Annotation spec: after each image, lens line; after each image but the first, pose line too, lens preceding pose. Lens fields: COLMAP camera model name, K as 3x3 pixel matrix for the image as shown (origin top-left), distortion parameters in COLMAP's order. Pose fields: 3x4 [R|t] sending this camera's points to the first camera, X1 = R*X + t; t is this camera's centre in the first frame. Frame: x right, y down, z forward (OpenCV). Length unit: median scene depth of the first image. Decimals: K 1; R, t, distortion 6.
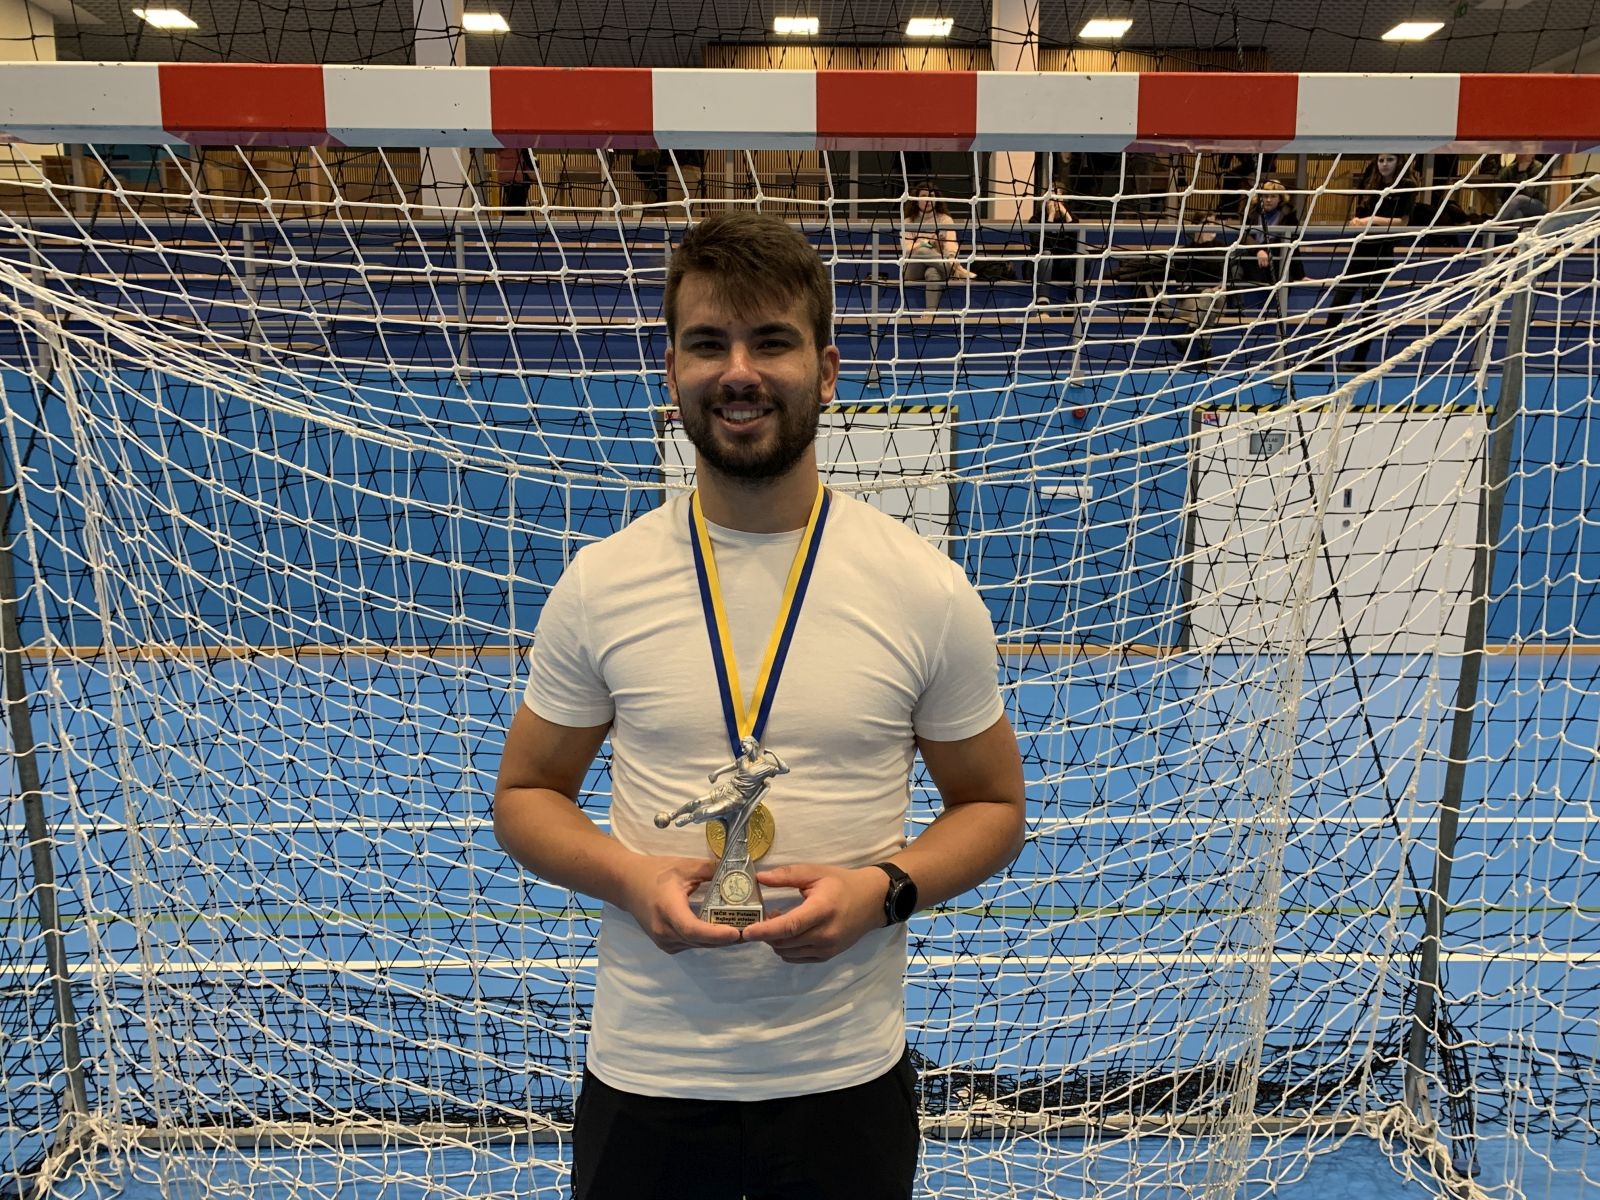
lens RADIAL K [[1209.0, 0, 805.9], [0, 1209.0, 594.6], [0, 0, 1]] dist [0.012373, -0.008178]
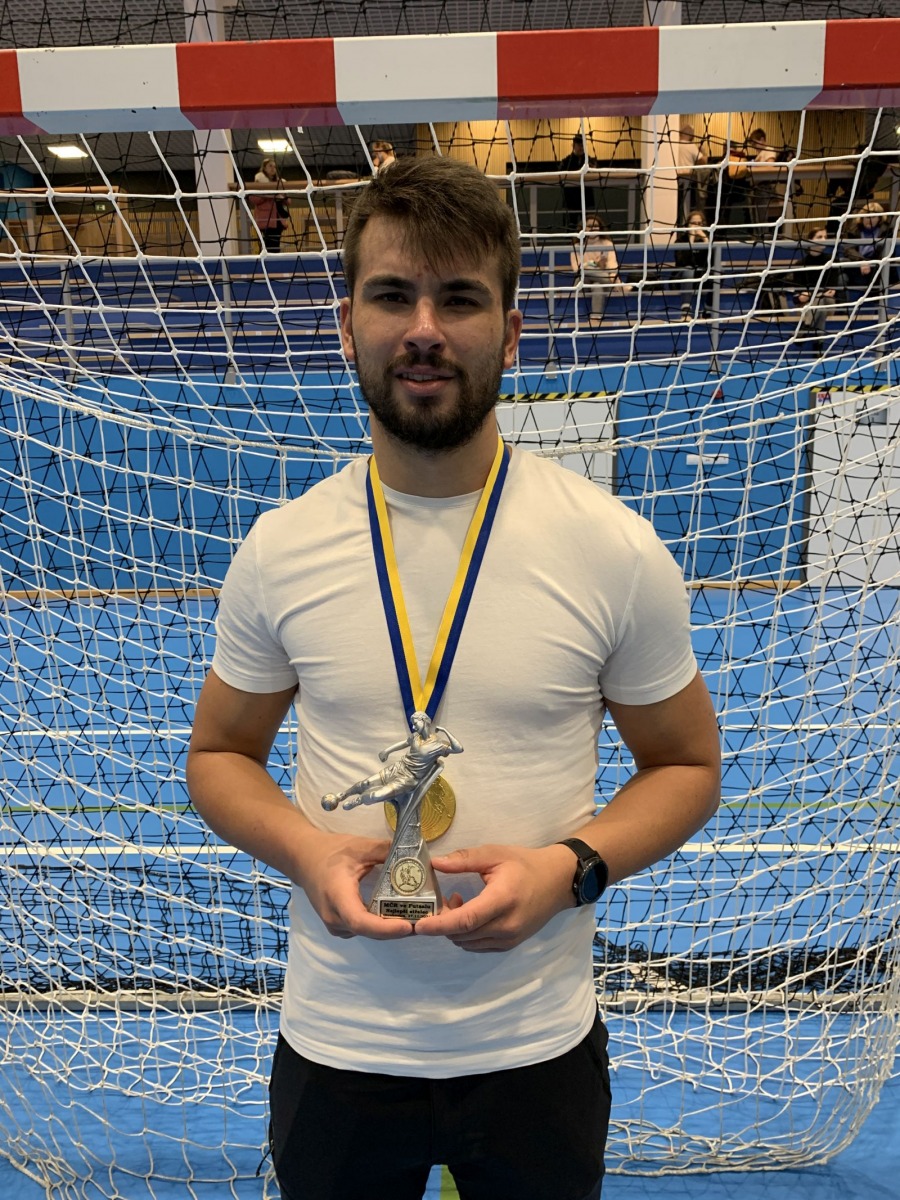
lens RADIAL K [[906.8, 0, 454.3], [0, 906.8, 601.2], [0, 0, 1]] dist [0.012373, -0.008178]
pose [[0.997484, -0.017490, -0.068708, 0.025789], [0.021614, 0.997980, 0.059741, -0.007199], [0.067524, -0.061075, 0.995847, 0.294148]]
